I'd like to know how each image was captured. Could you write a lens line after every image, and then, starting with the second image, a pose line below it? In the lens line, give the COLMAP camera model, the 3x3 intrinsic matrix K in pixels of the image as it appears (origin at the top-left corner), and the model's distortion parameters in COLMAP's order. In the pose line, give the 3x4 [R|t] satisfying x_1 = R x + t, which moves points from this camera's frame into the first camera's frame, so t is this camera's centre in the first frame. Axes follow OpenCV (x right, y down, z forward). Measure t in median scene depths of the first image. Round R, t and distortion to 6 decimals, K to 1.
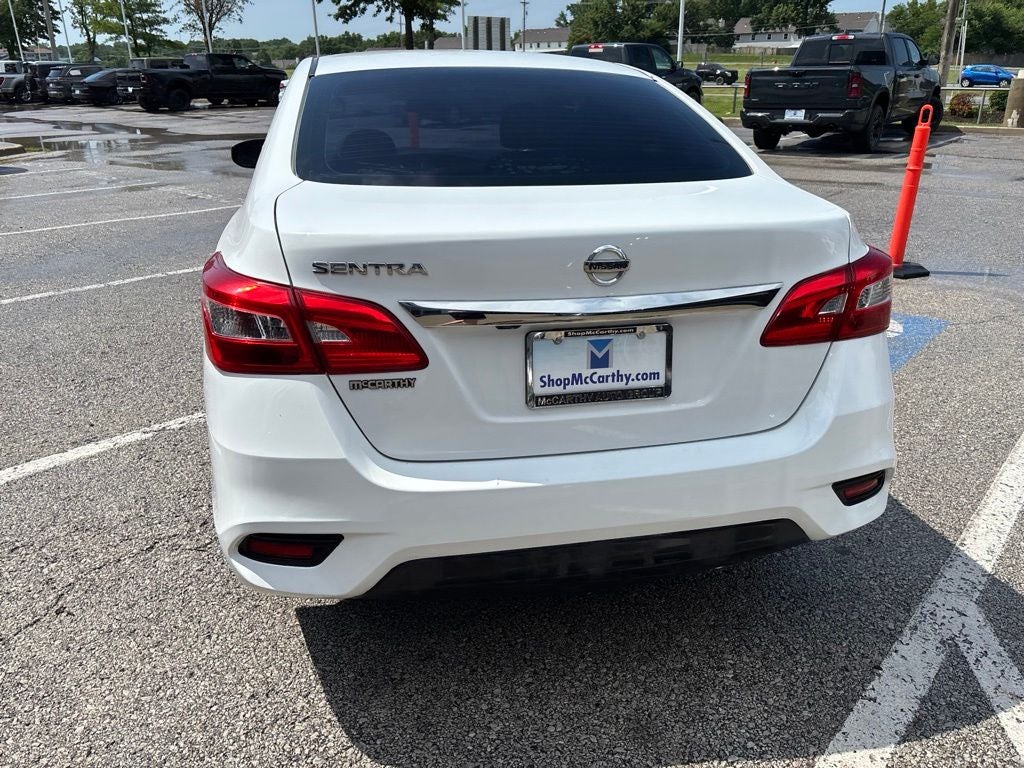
lens RADIAL K [[776.1, 0, 508.5], [0, 776.1, 368.4], [0, 0, 1]] dist [0.079590, -0.101473]
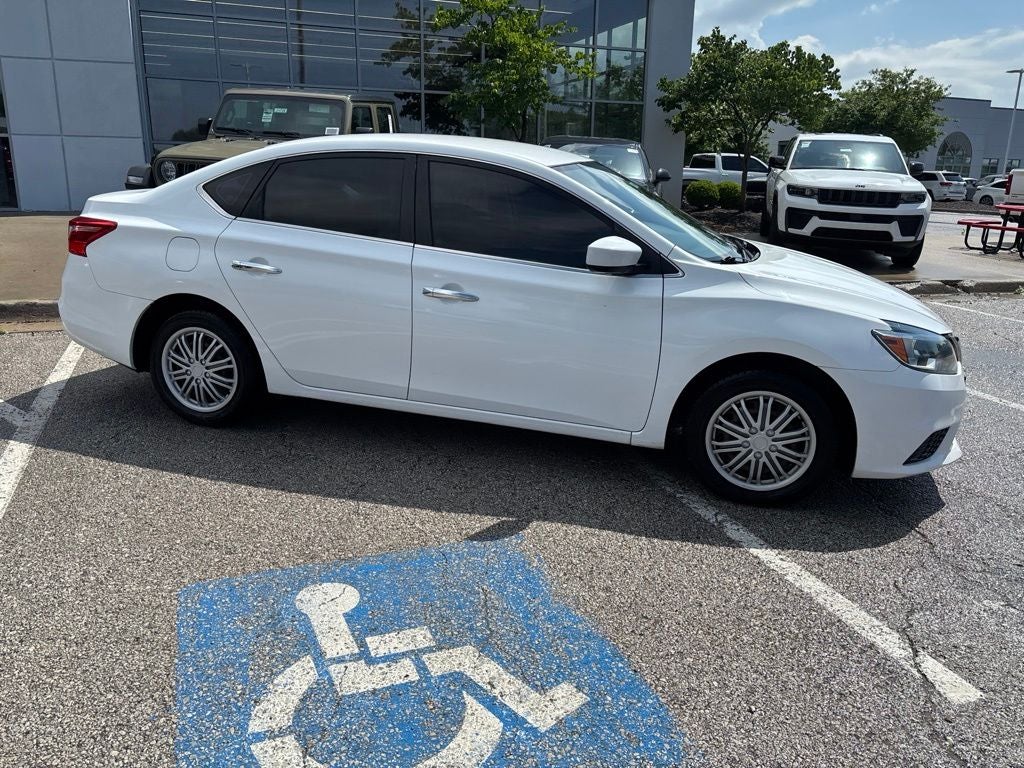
lens RADIAL K [[777.7, 0, 508.2], [0, 777.7, 359.0], [0, 0, 1]] dist [0.049187, -0.061375]
pose [[-0.463079, 0.206435, -0.861941, 1.914035], [-0.338096, 0.857818, 0.387090, -1.081369], [0.819298, 0.470672, -0.327442, 2.931767]]
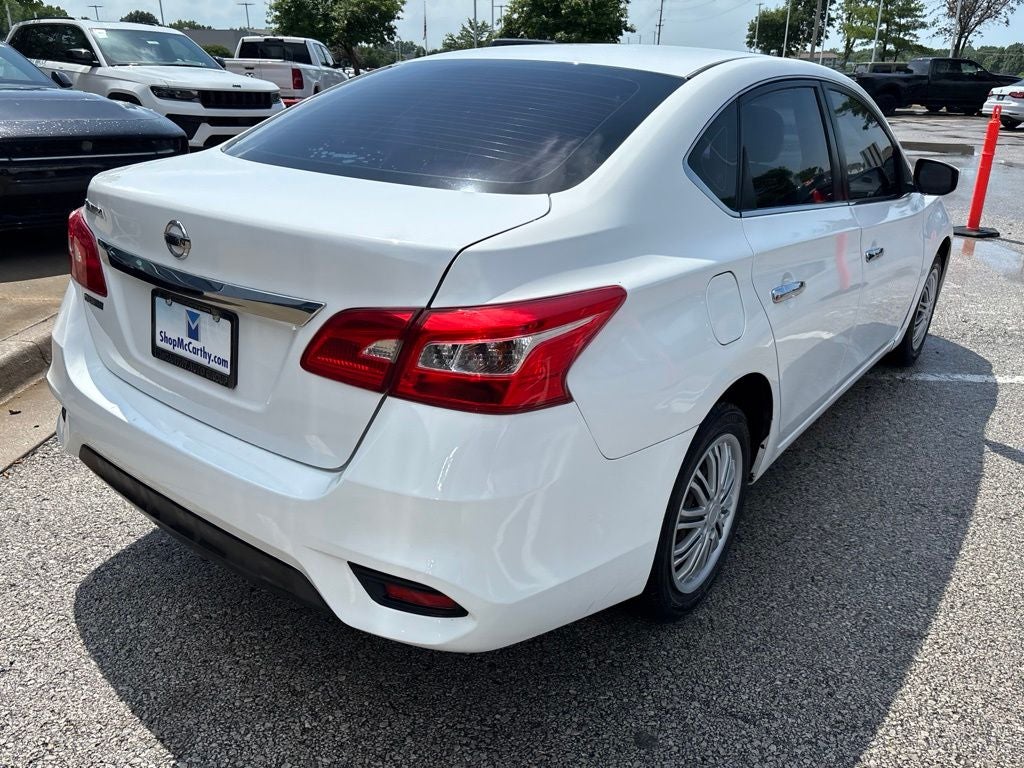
lens RADIAL K [[779.7, 0, 509.7], [0, 779.7, 371.2], [0, 0, 1]] dist [0.052856, -0.068425]
pose [[0.647545, 0.282778, -0.707617, 1.015941], [-0.284794, 0.951115, 0.119468, -0.182321], [0.706808, 0.124164, 0.696423, 0.510070]]
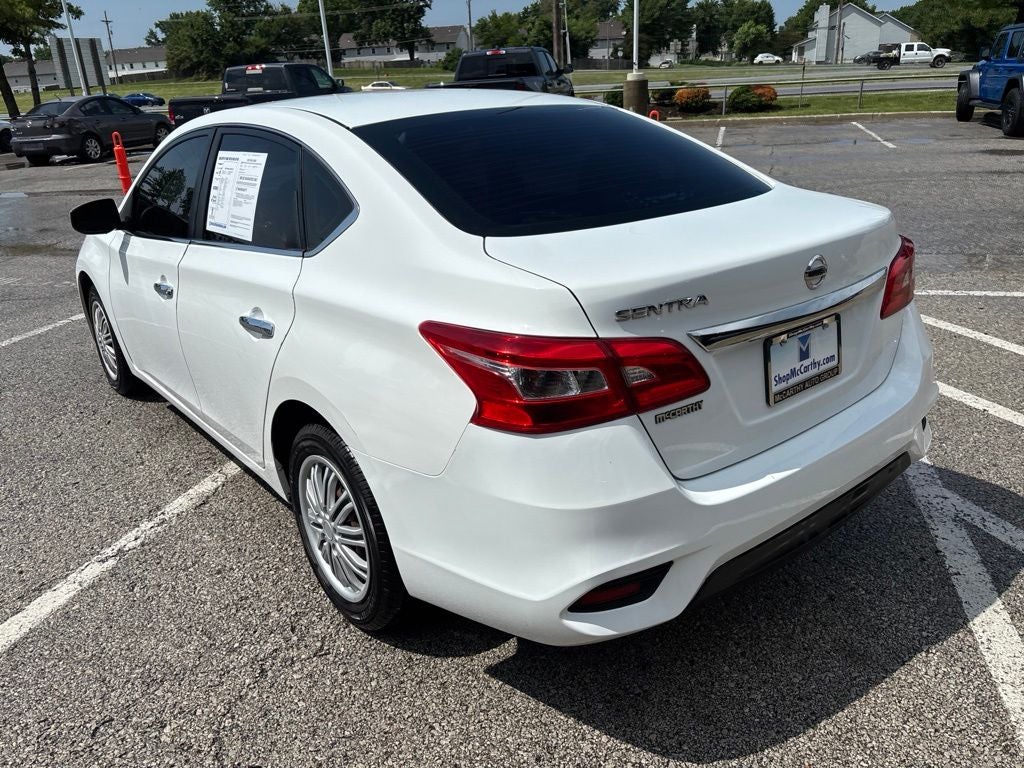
lens RADIAL K [[778.5, 0, 507.9], [0, 778.5, 370.3], [0, 0, 1]] dist [0.064528, -0.083752]
pose [[0.894900, -0.196324, 0.400762, -0.669275], [0.202035, 0.978966, 0.028427, -0.096307], [-0.397913, 0.055529, 0.915741, 0.090001]]
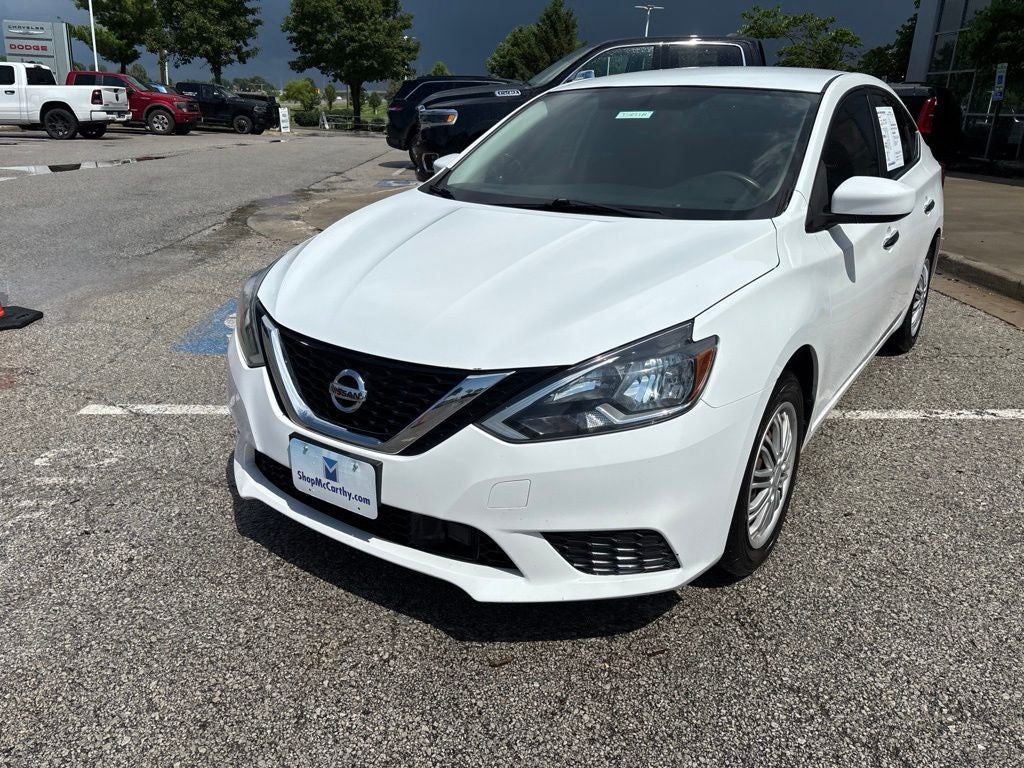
lens RADIAL K [[778.2, 0, 512.1], [0, 778.2, 365.2], [0, 0, 1]] dist [0.058299, -0.073112]
pose [[-0.686434, -0.246170, 0.684257, -1.315831], [0.228729, 0.820111, 0.524501, -1.259997], [-0.690283, 0.516545, -0.506646, 3.553687]]
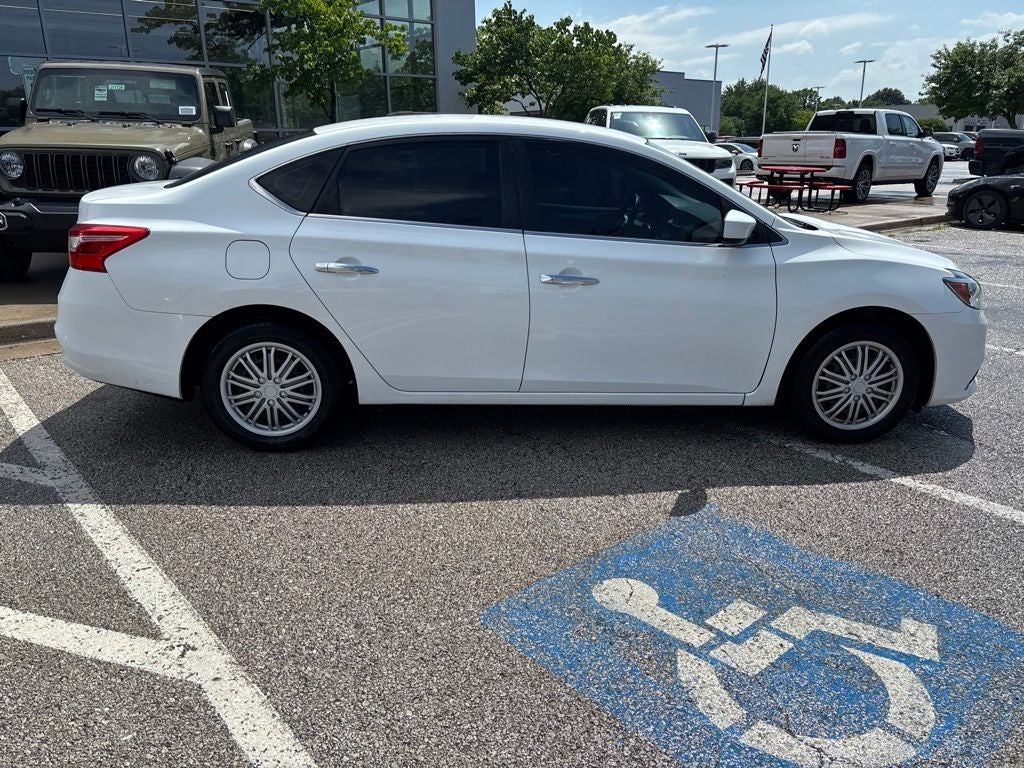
lens RADIAL K [[776.2, 0, 506.1], [0, 776.2, 380.0], [0, 0, 1]] dist [0.049185, -0.058929]
pose [[-0.140224, 0.292526, -0.945921, 2.168629], [-0.349087, 0.879405, 0.323705, -0.769904], [0.926539, 0.375600, -0.021197, 2.103839]]
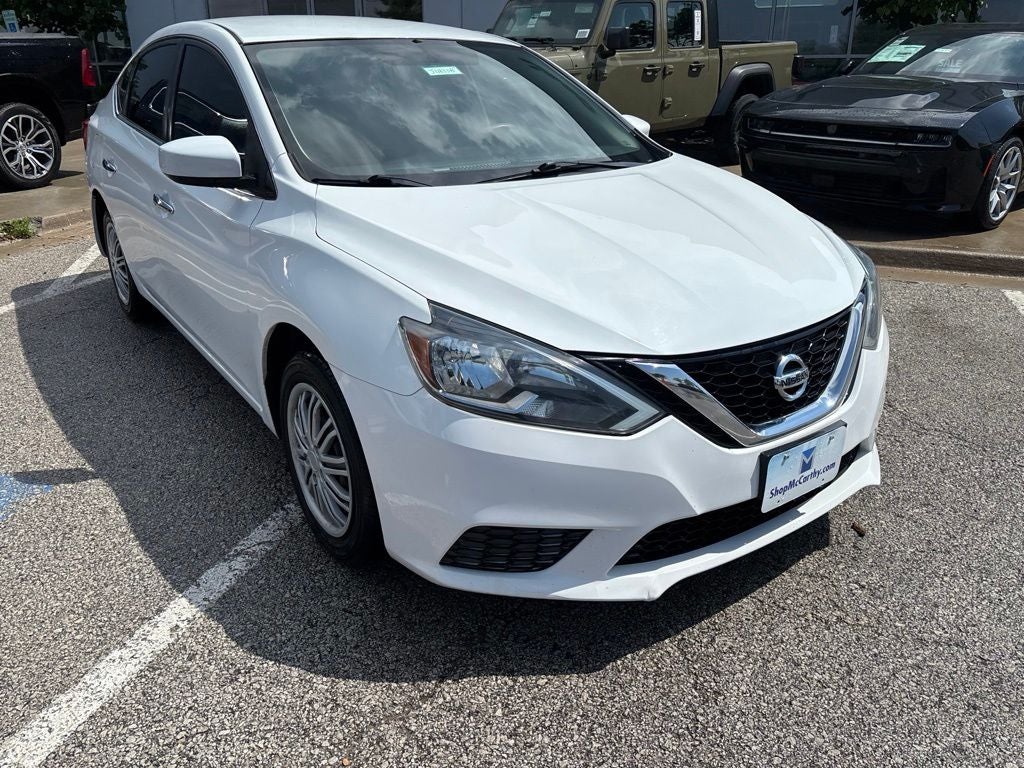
lens RADIAL K [[780.5, 0, 506.3], [0, 780.5, 380.6], [0, 0, 1]] dist [0.055427, -0.066361]
pose [[-0.920647, 0.141239, -0.363952, 0.293278], [-0.137679, 0.754899, 0.641226, -1.312683], [0.365313, 0.640452, -0.675550, 3.736913]]
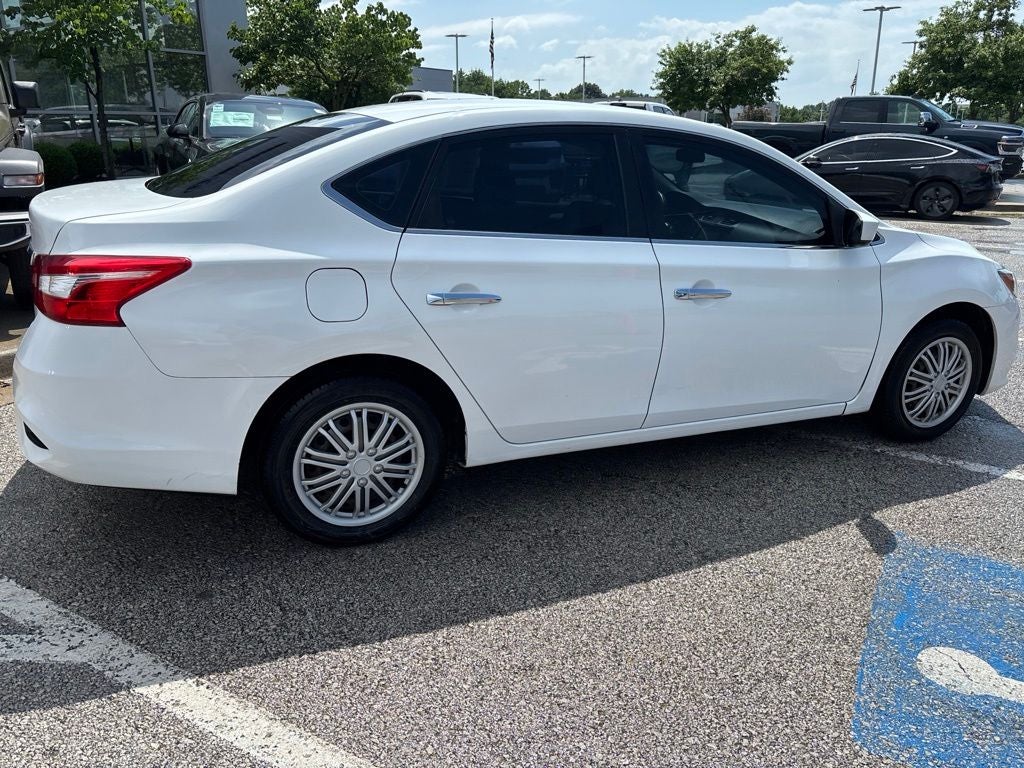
lens RADIAL K [[778.5, 0, 507.9], [0, 778.5, 370.3], [0, 0, 1]] dist [0.064528, -0.083752]
pose [[0.197067, 0.291974, -0.935904, 1.788972], [-0.354052, 0.911395, 0.209777, -0.482579], [0.914227, 0.290018, 0.282980, 1.331957]]
